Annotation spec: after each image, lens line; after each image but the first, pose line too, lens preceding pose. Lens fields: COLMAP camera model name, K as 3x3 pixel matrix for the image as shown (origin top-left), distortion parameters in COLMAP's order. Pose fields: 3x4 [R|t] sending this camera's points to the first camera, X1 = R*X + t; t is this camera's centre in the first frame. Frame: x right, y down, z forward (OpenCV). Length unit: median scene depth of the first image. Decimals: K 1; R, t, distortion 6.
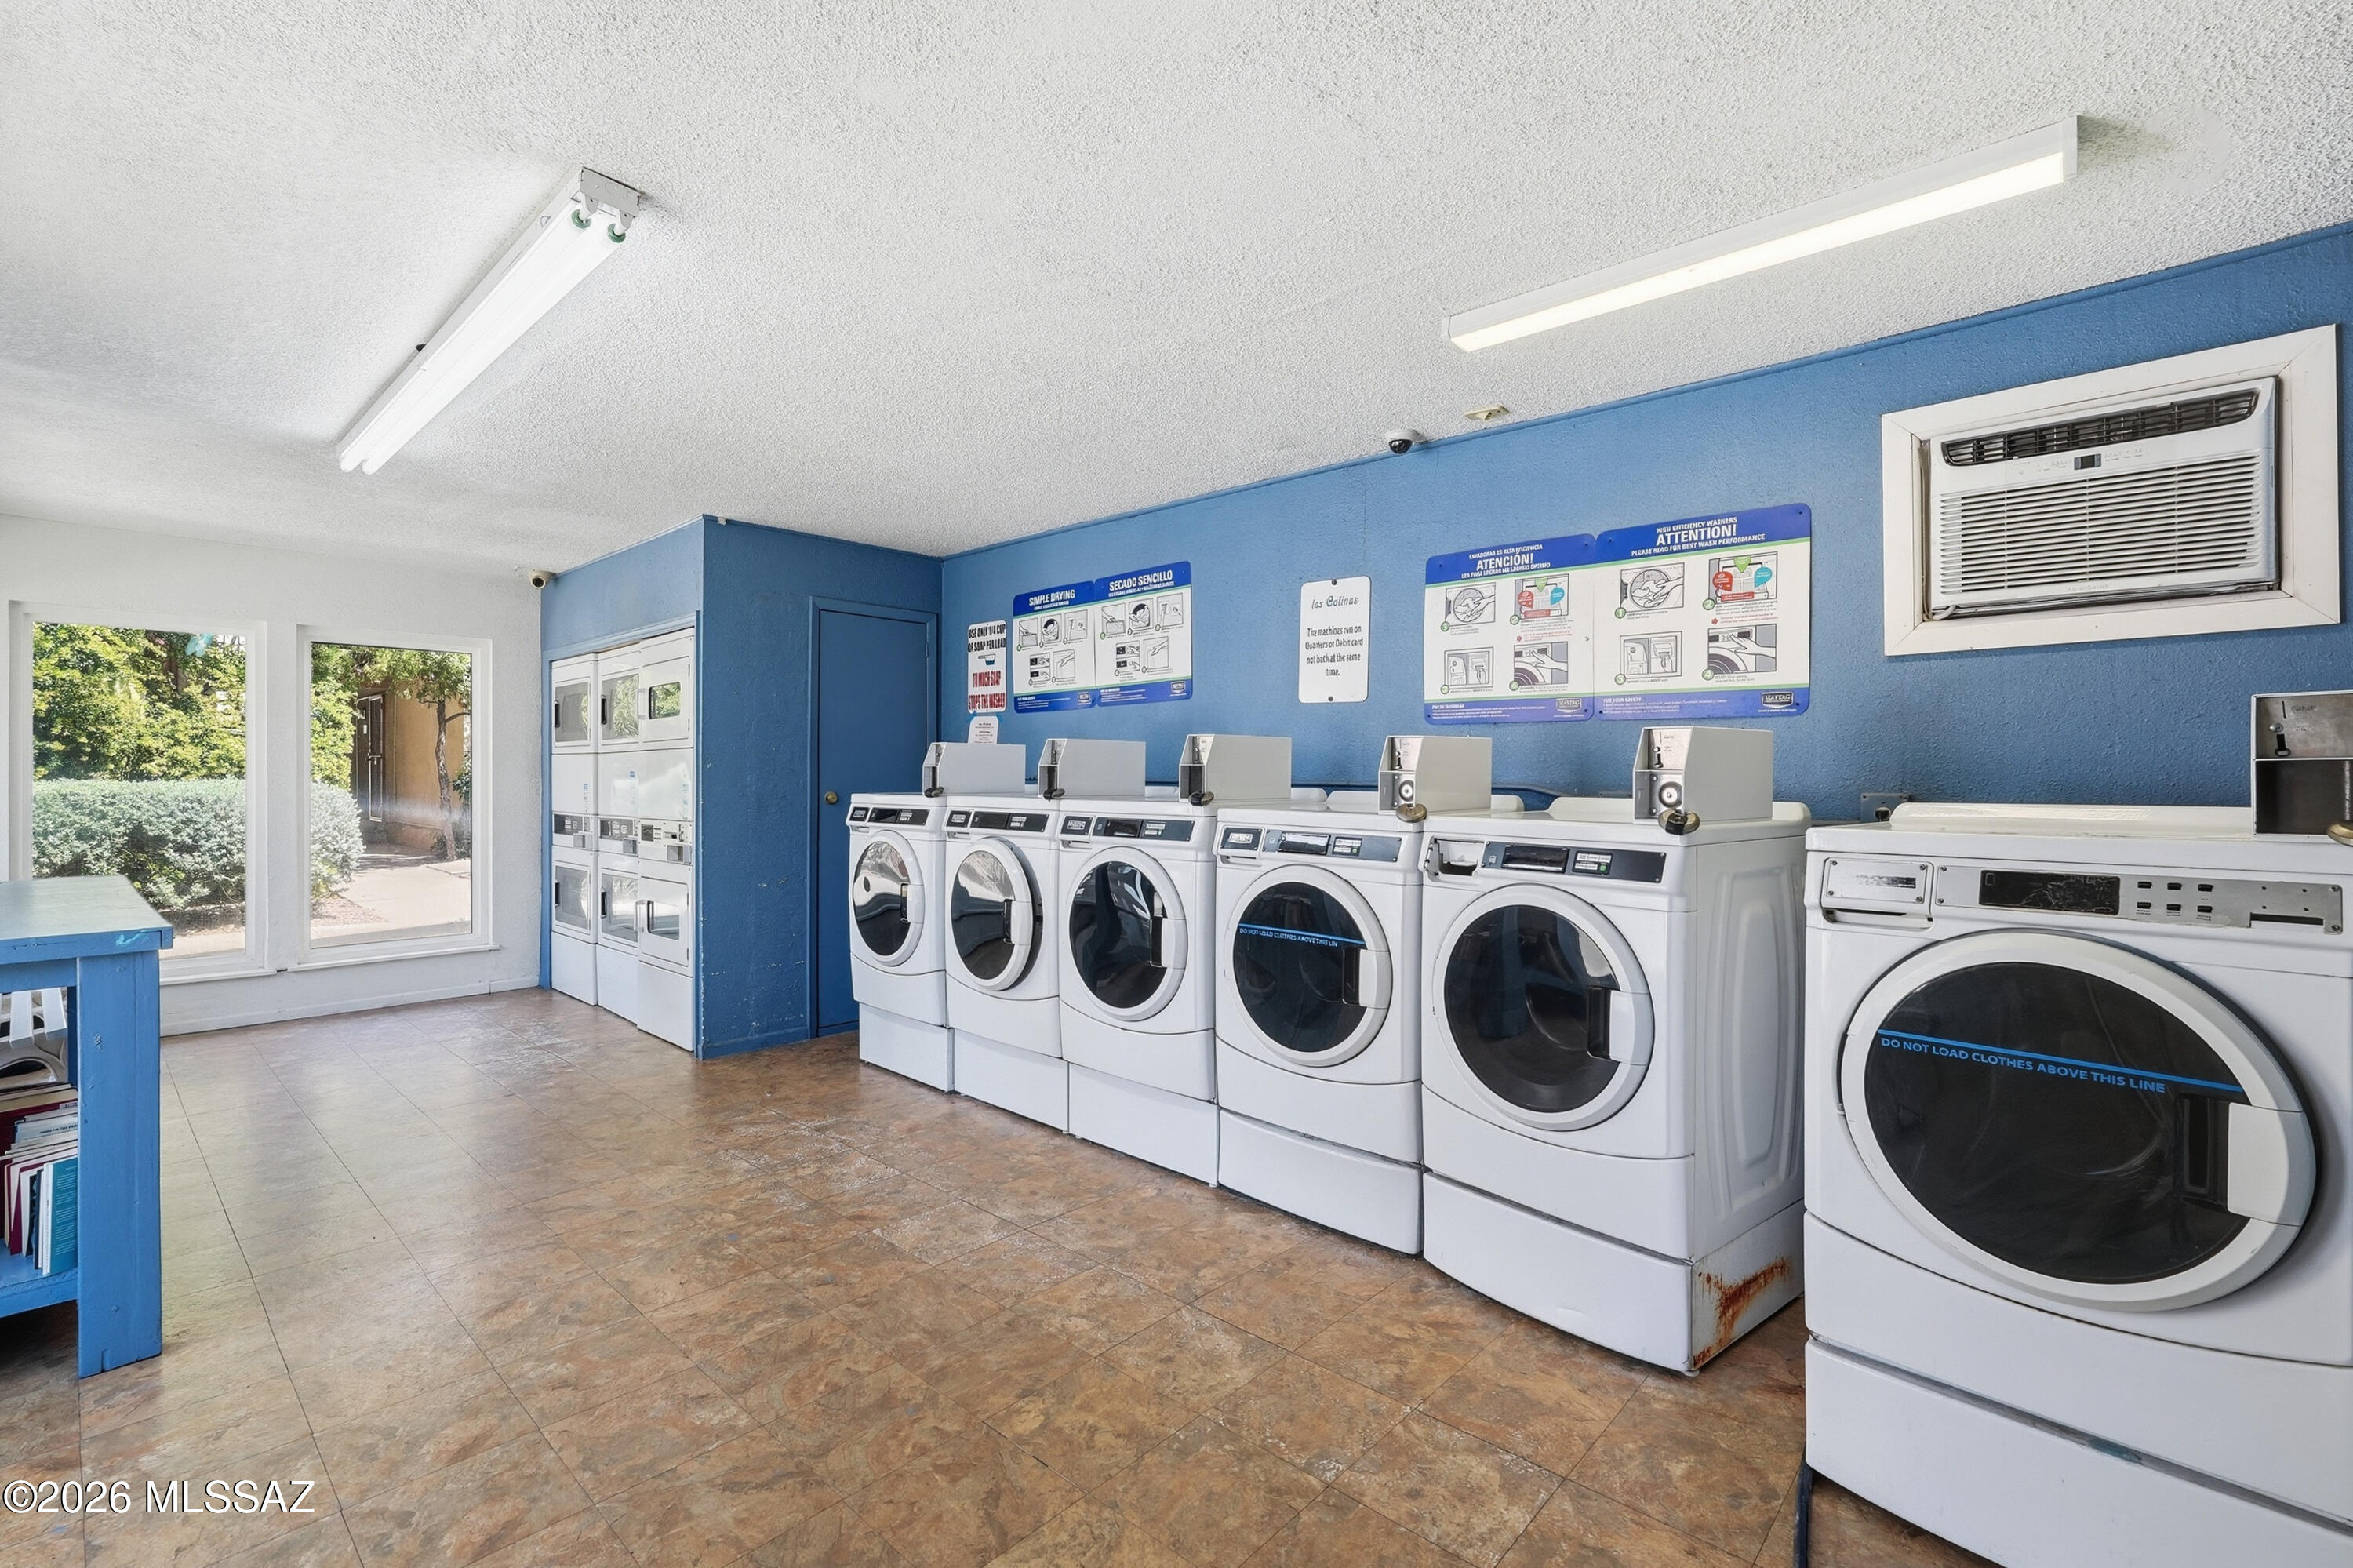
lens RADIAL K [[1039.6, 0, 1166.3], [0, 1039.6, 784.5], [0, 0, 1]] dist [-0.018422, 0.008247]
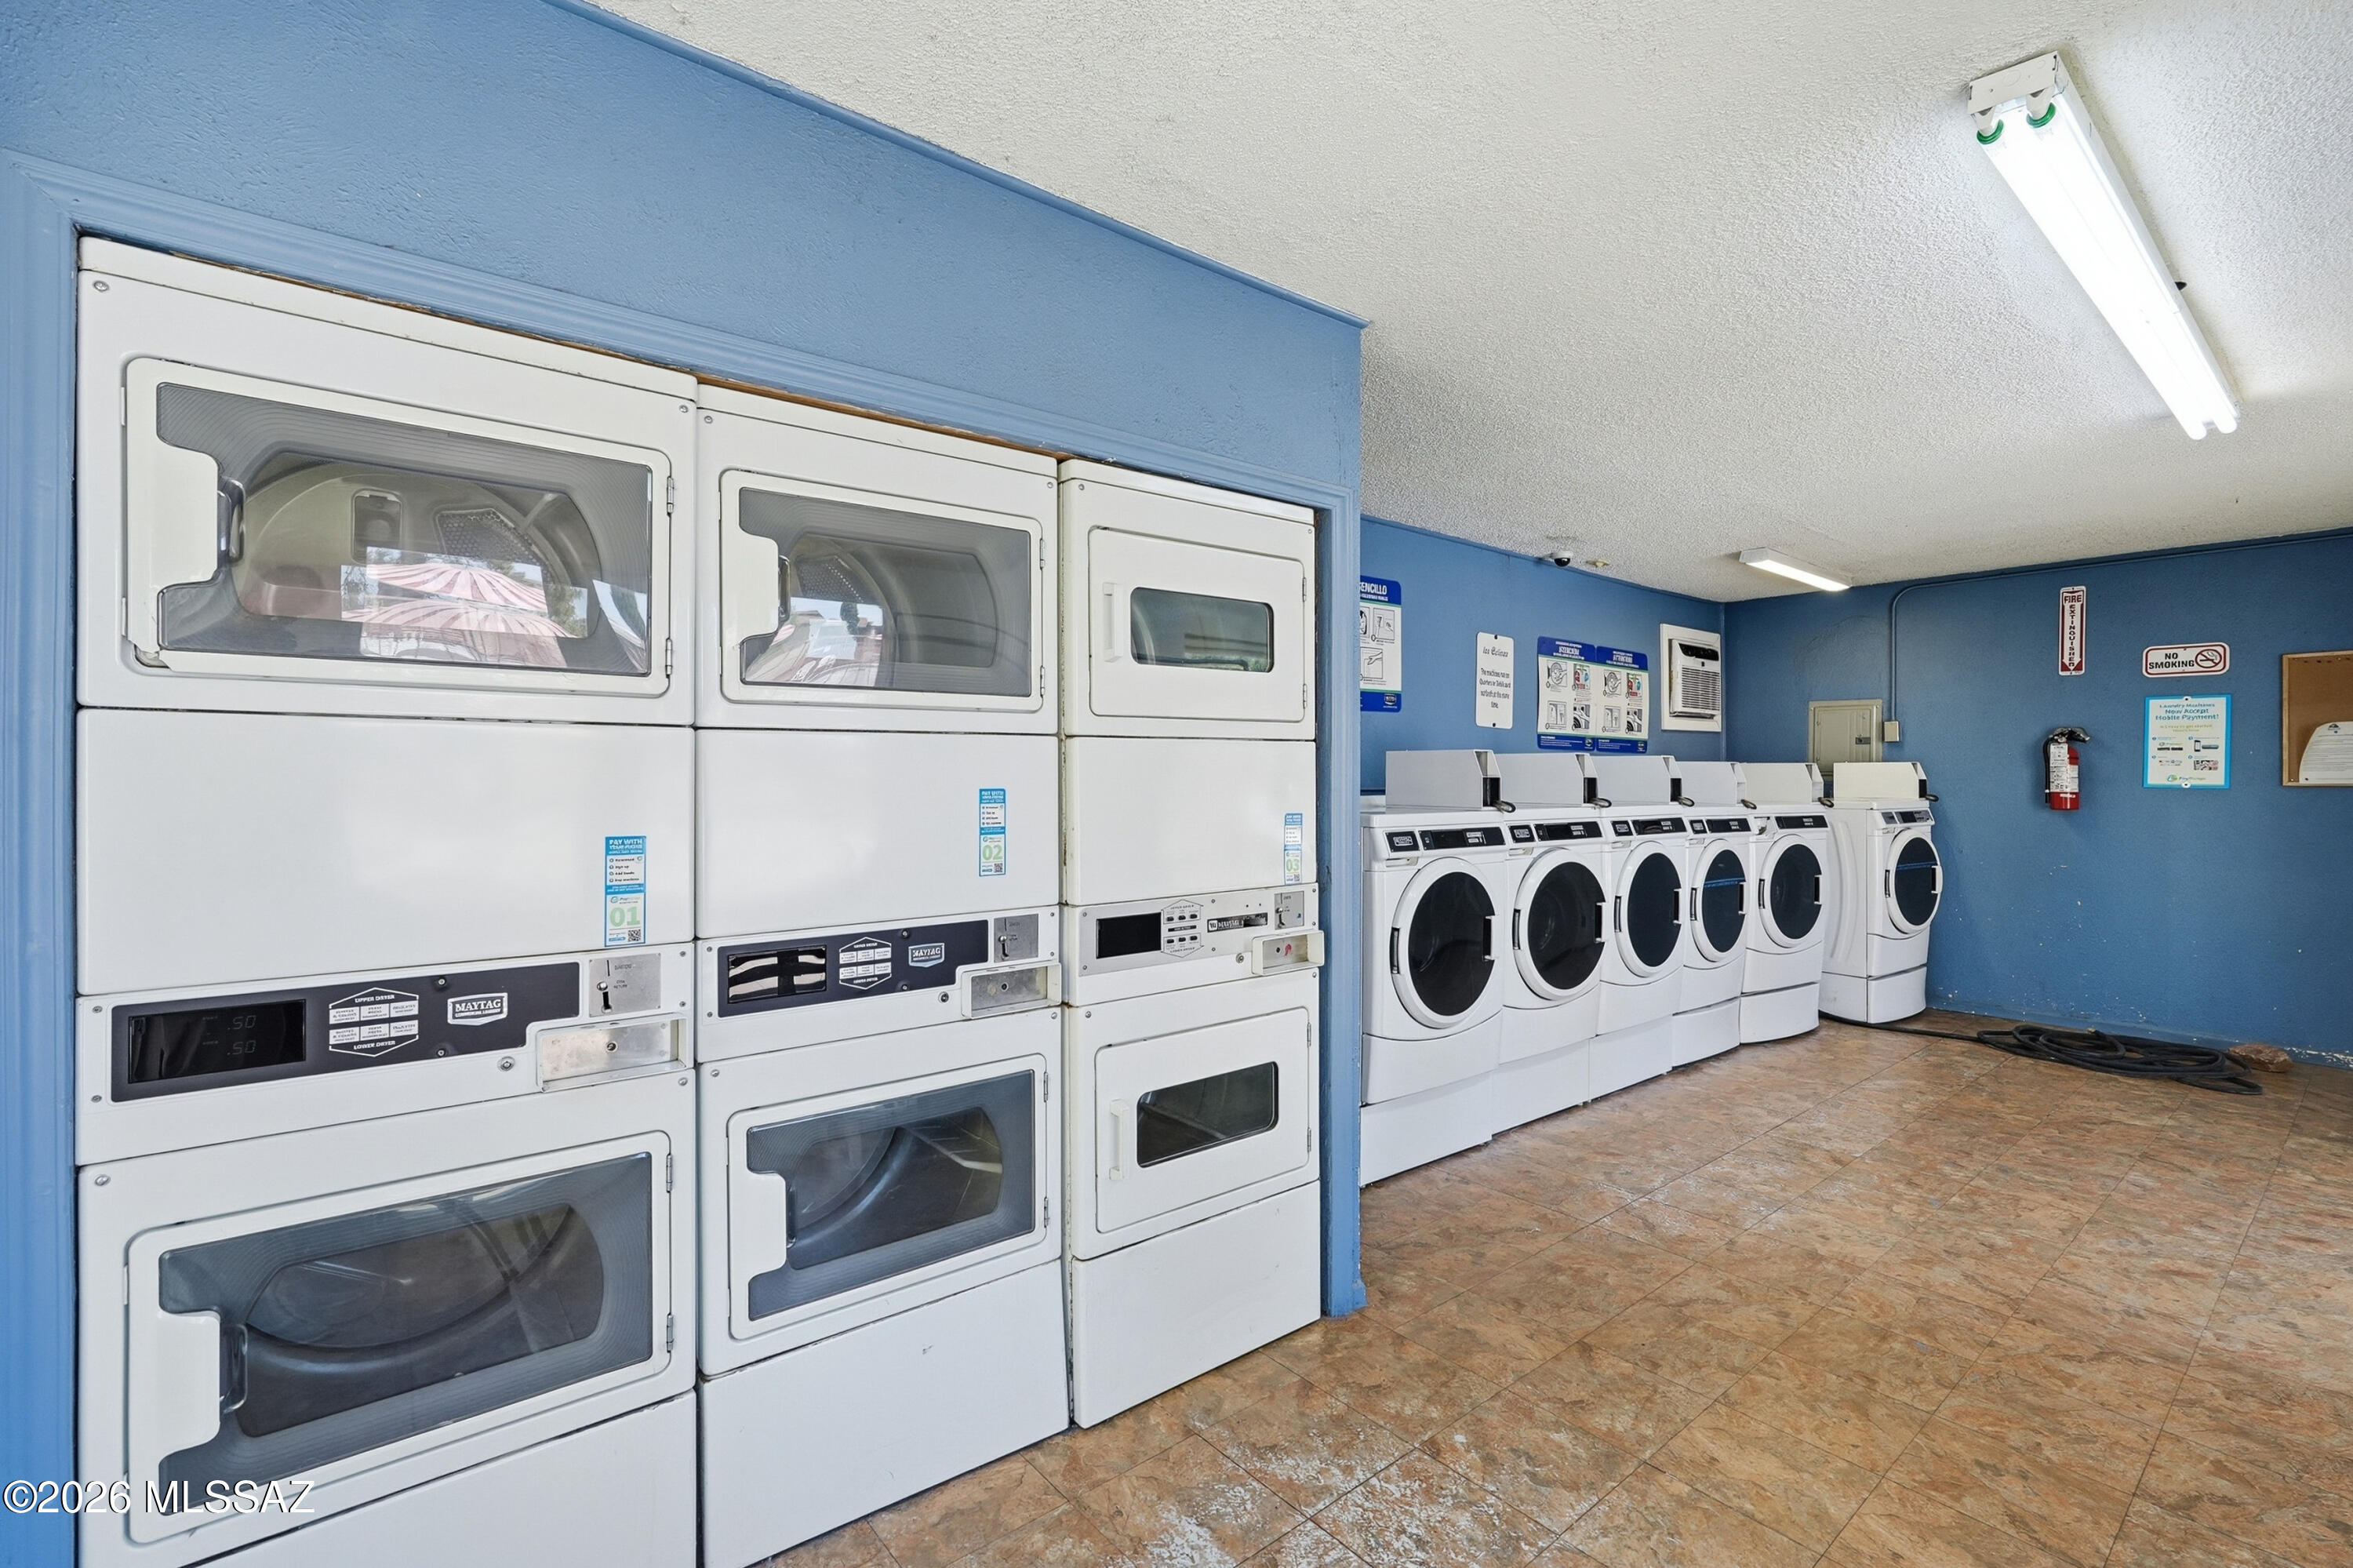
lens RADIAL K [[1039.6, 0, 1166.3], [0, 1039.6, 784.5], [0, 0, 1]] dist [-0.018422, 0.008247]
pose [[0.143496, -0.012603, 0.989571, -1.321455], [0.004997, 0.999915, 0.012011, -0.026918], [-0.989638, 0.003221, 0.143547, 1.339003]]
